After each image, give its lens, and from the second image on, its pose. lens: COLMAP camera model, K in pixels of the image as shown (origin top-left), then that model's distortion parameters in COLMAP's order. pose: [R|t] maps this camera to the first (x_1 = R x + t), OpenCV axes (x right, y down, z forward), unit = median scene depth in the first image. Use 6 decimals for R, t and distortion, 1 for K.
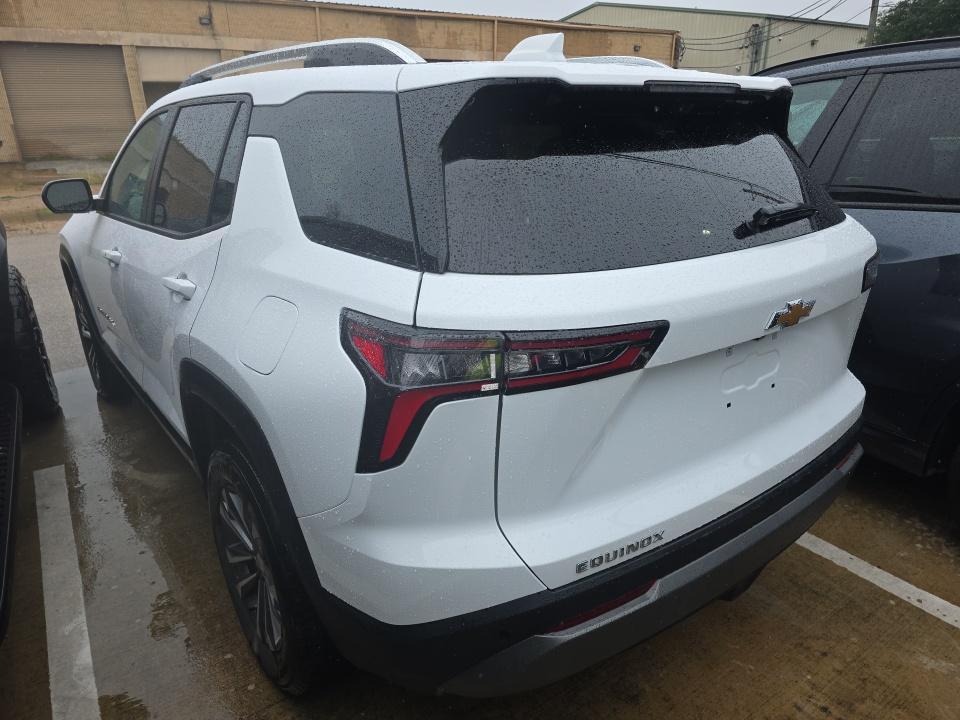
lens RADIAL K [[668.9, 0, 483.3], [0, 668.9, 367.7], [0, 0, 1]] dist [0.055551, -0.048486]
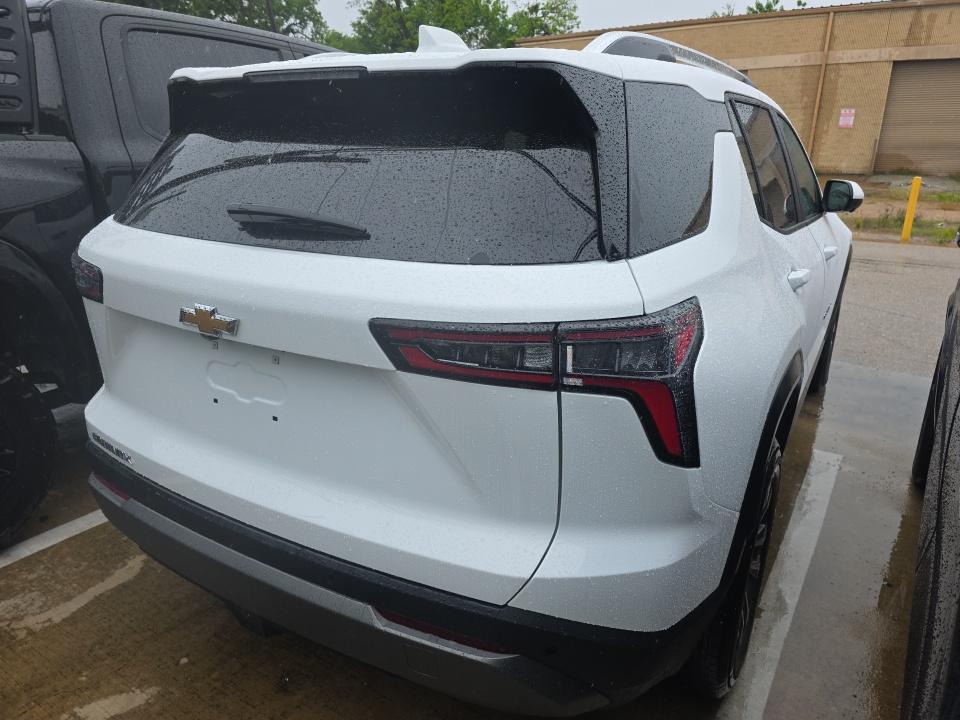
lens RADIAL K [[668.8, 0, 480.0], [0, 668.8, 360.0], [0, 0, 1]] dist [0.055866, -0.050298]
pose [[0.343465, 0.307032, -0.887561, 0.140623], [-0.337195, 0.922354, 0.188581, -0.032559], [0.876545, 0.234510, 0.420325, 0.096025]]
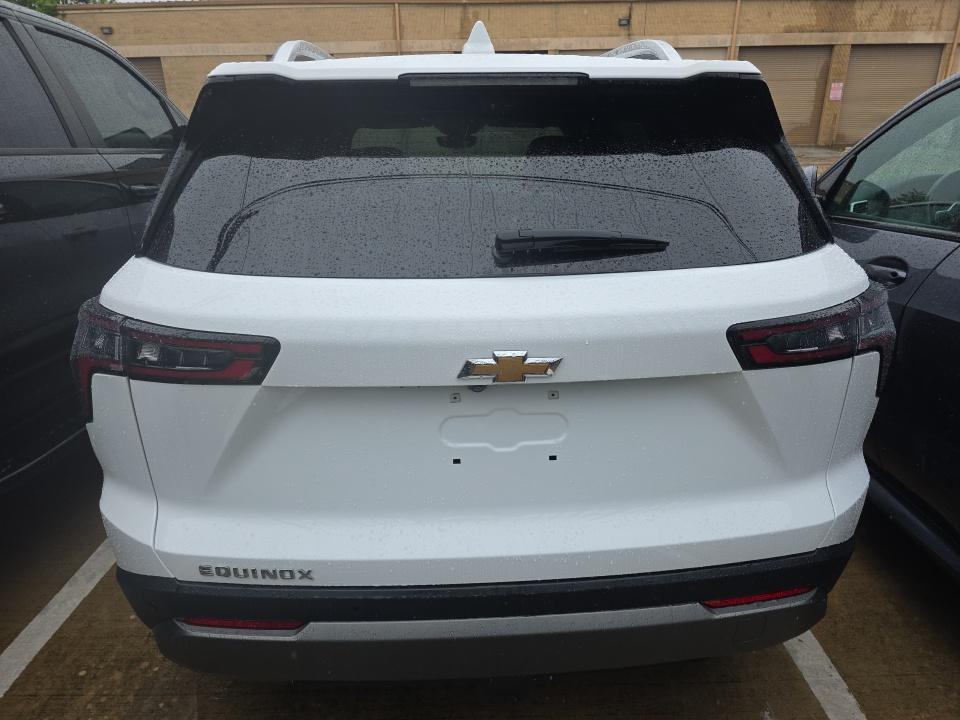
lens RADIAL K [[668.9, 0, 483.3], [0, 668.9, 367.7], [0, 0, 1]] dist [0.055551, -0.048486]
pose [[0.820327, 0.201024, -0.535400, 0.085470], [-0.198249, 0.978093, 0.063486, -0.012389], [0.536433, 0.054063, 0.842209, 0.032990]]
